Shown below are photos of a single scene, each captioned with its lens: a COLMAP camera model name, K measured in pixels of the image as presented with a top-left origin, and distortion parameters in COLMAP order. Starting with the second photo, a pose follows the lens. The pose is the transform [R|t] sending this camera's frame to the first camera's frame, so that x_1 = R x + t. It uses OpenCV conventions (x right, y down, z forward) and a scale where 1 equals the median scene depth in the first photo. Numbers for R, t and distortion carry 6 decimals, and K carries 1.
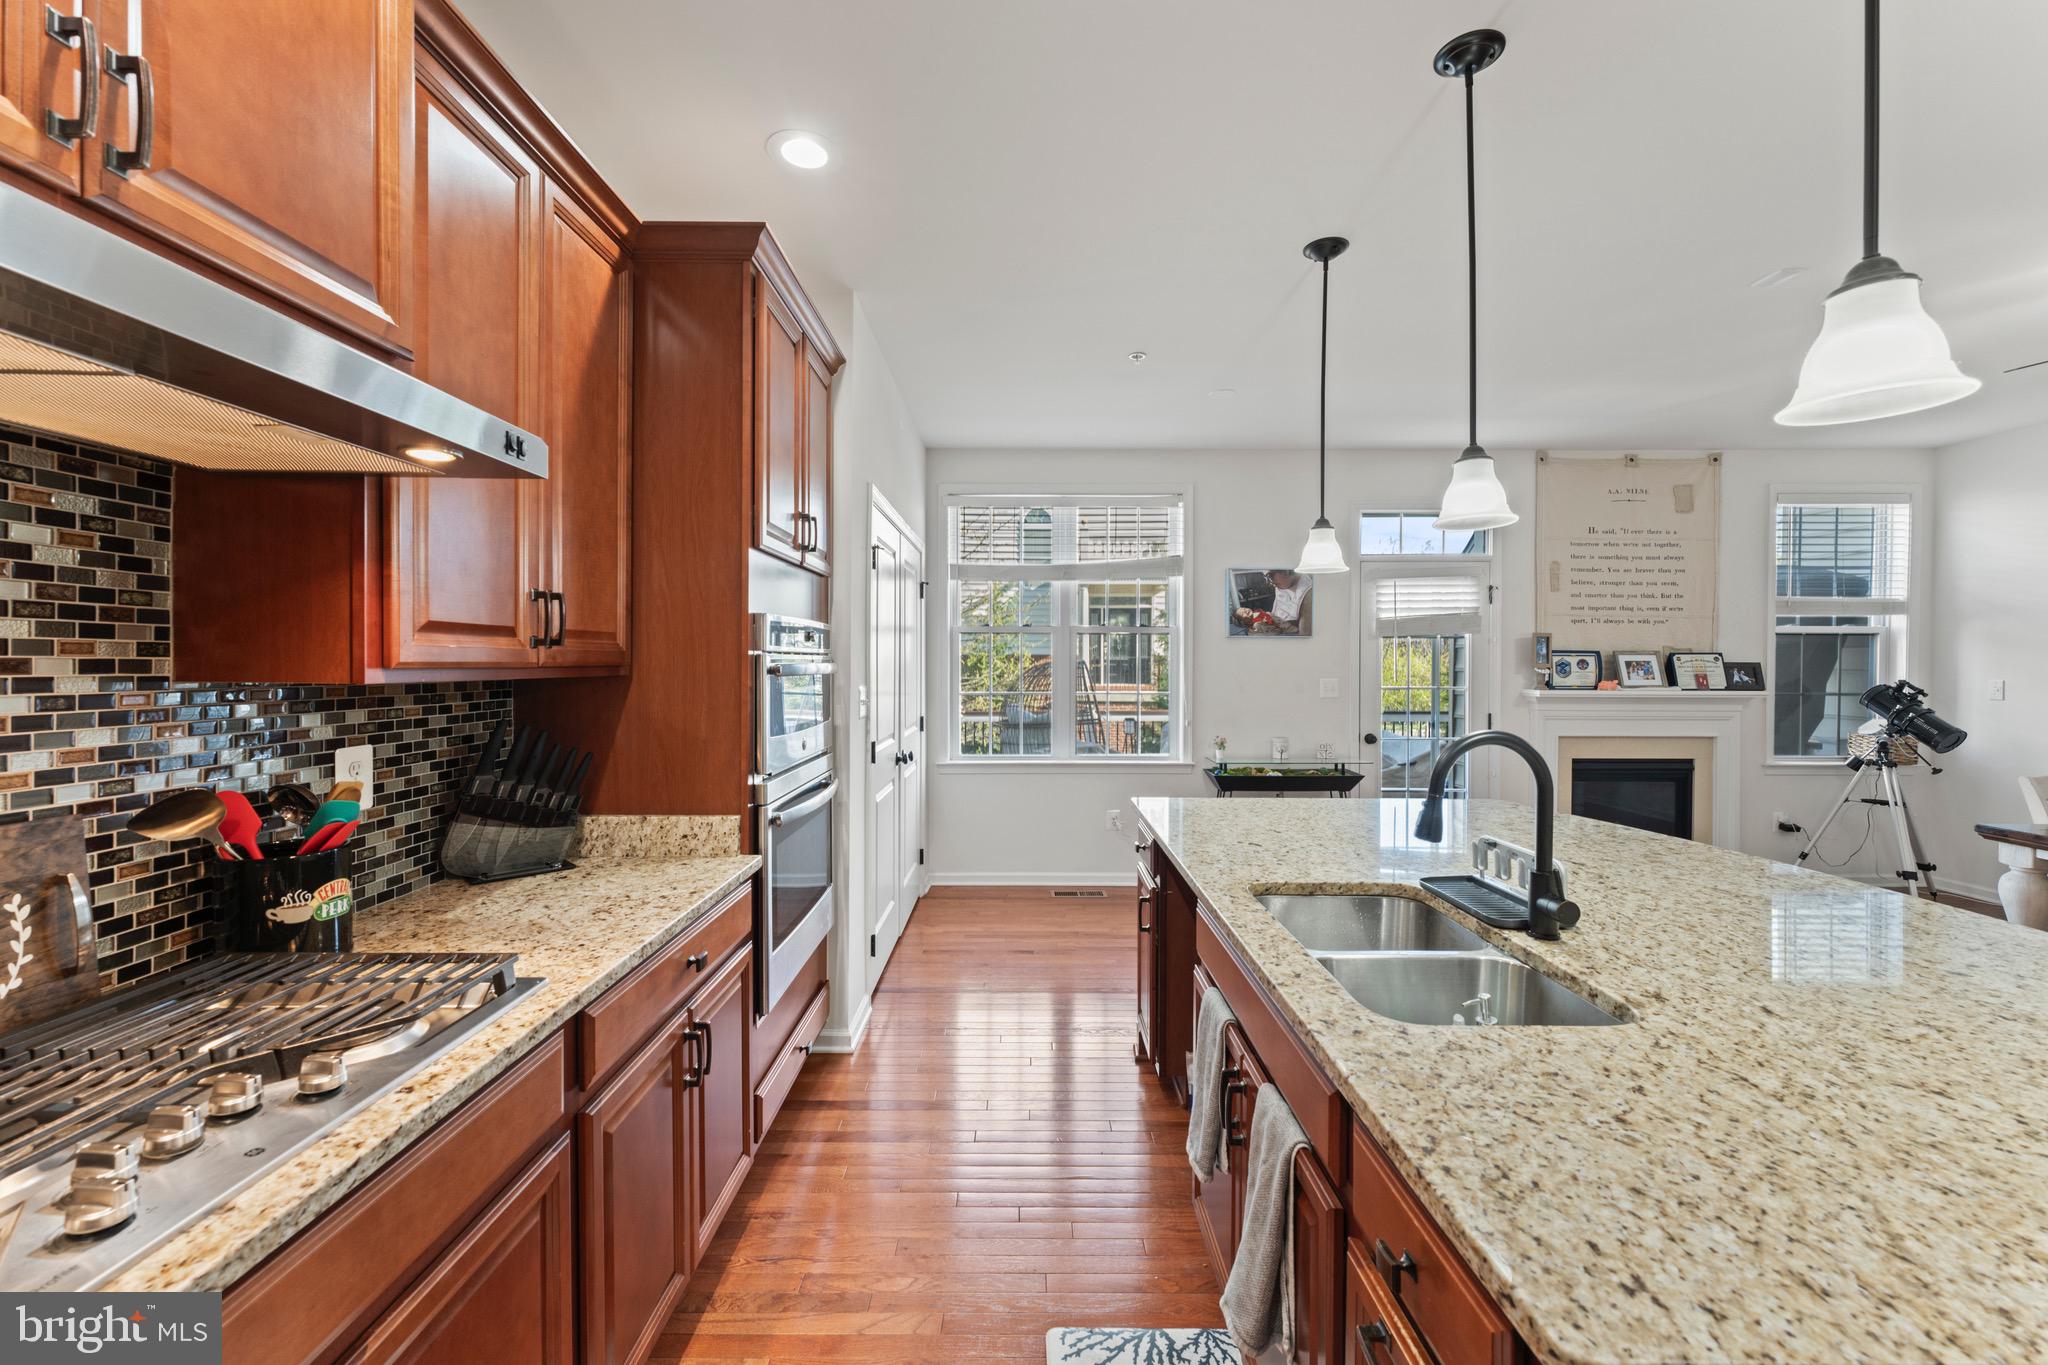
lens RADIAL K [[834.7, 0, 1047.8], [0, 834.7, 670.6], [0, 0, 1]] dist [0.001695, -0.000420]
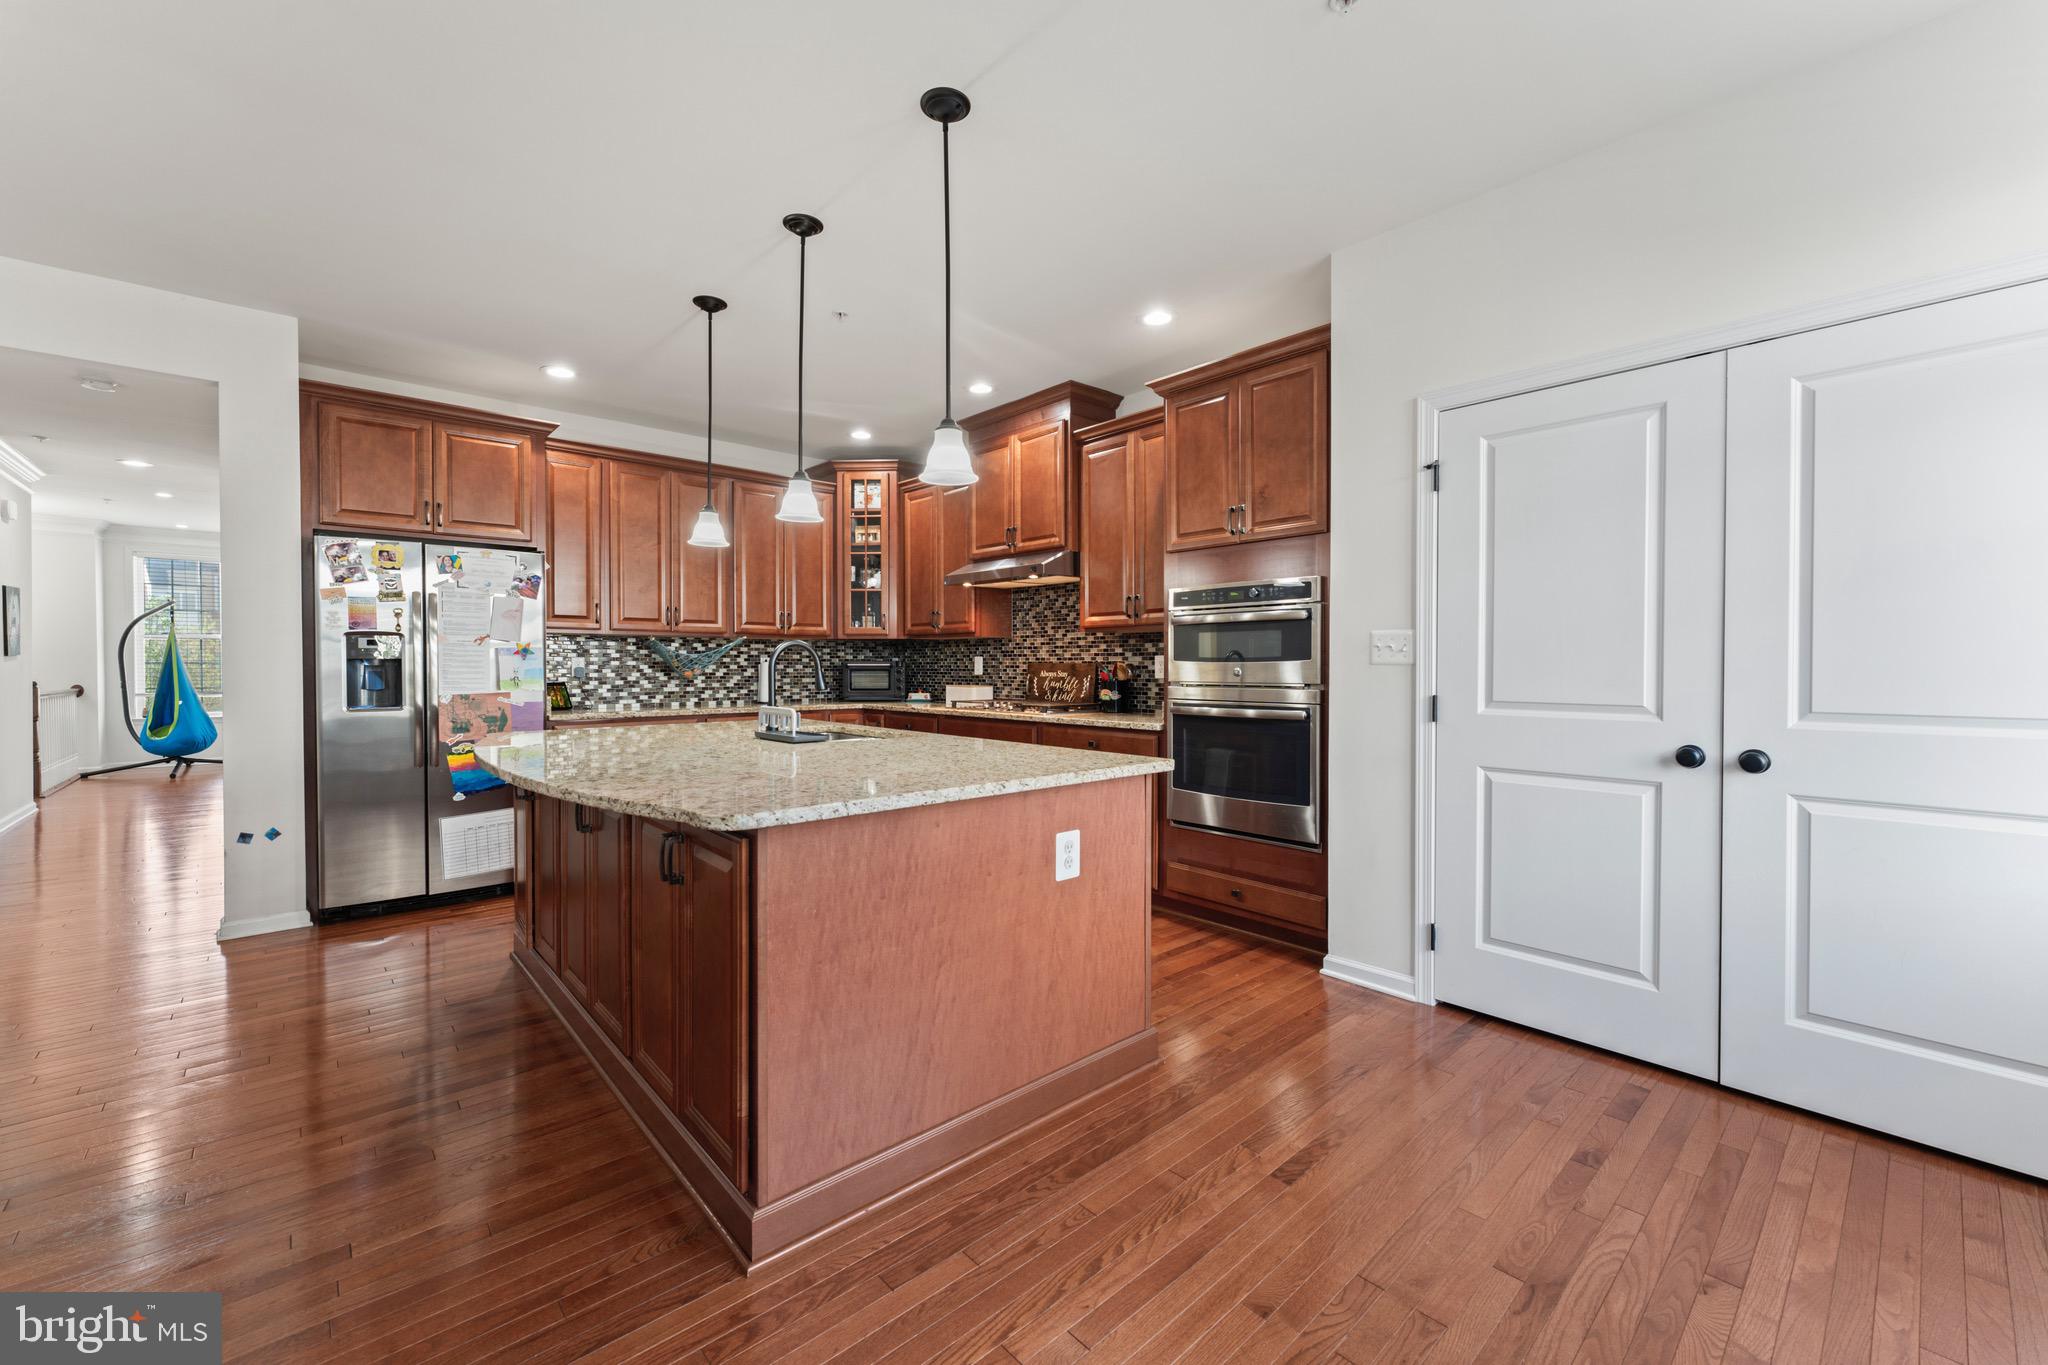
lens RADIAL K [[858.1, 0, 1057.9], [0, 858.1, 676.6], [0, 0, 1]] dist [0.001133, 0.000073]
pose [[-0.730220, 0.005433, -0.683190, 0.821950], [-0.009217, 0.999799, 0.017802, 0.064252], [0.683150, 0.019296, -0.730023, 1.640737]]
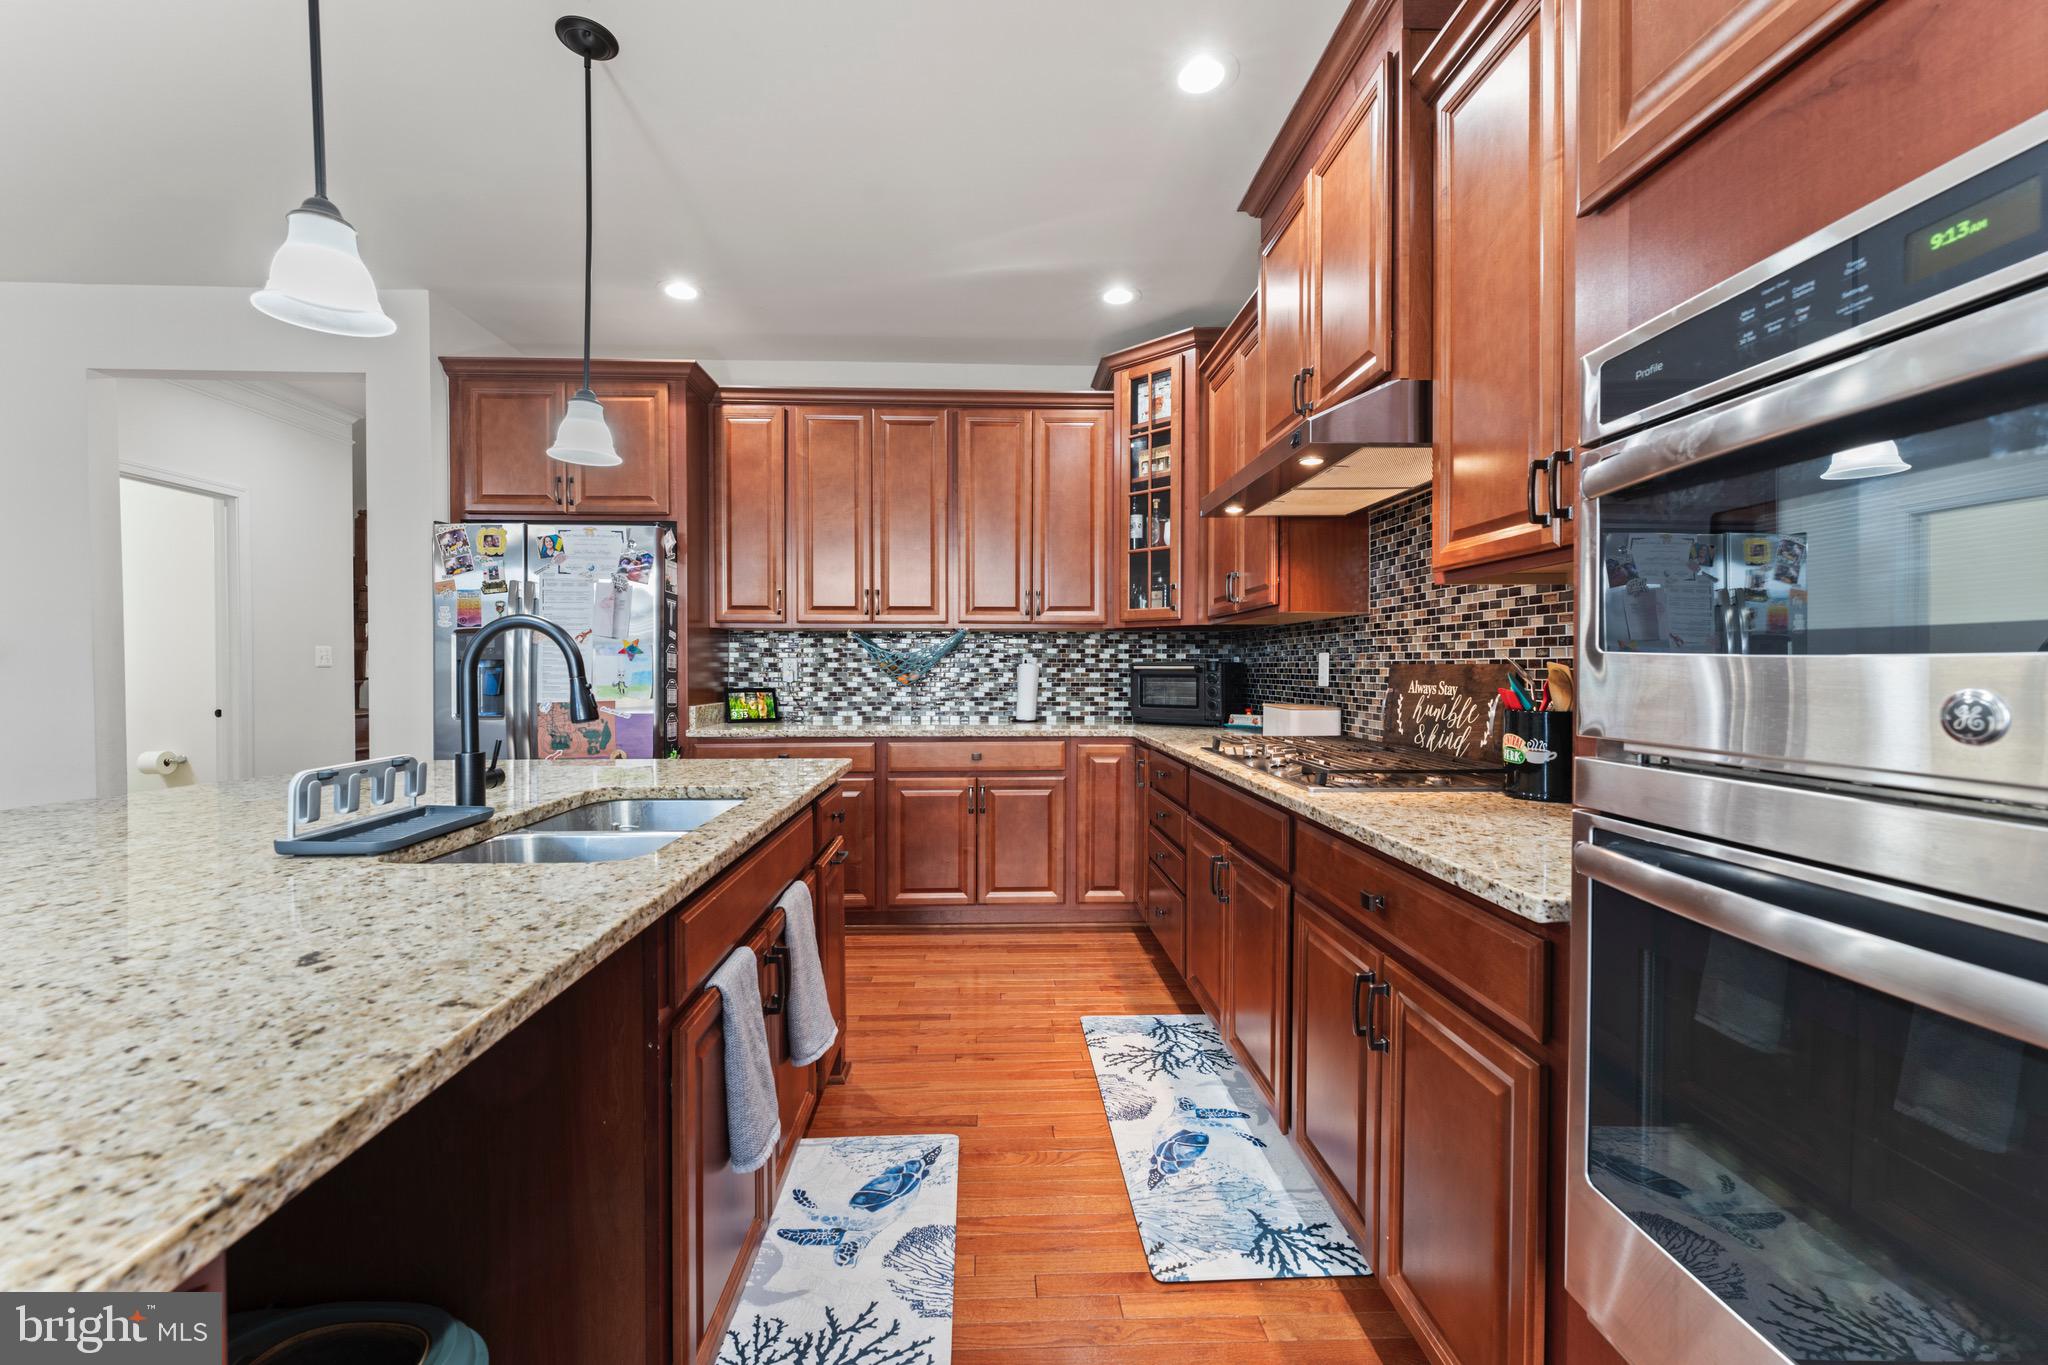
lens RADIAL K [[827.3, 0, 1020.3], [0, 827.3, 671.5], [0, 0, 1]] dist [0.000969, -0.000287]
pose [[-0.999865, -0.004984, -0.015682, -0.032390], [-0.005213, 0.999880, 0.014615, 0.065661], [0.015608, 0.014695, -0.999770, 1.073984]]
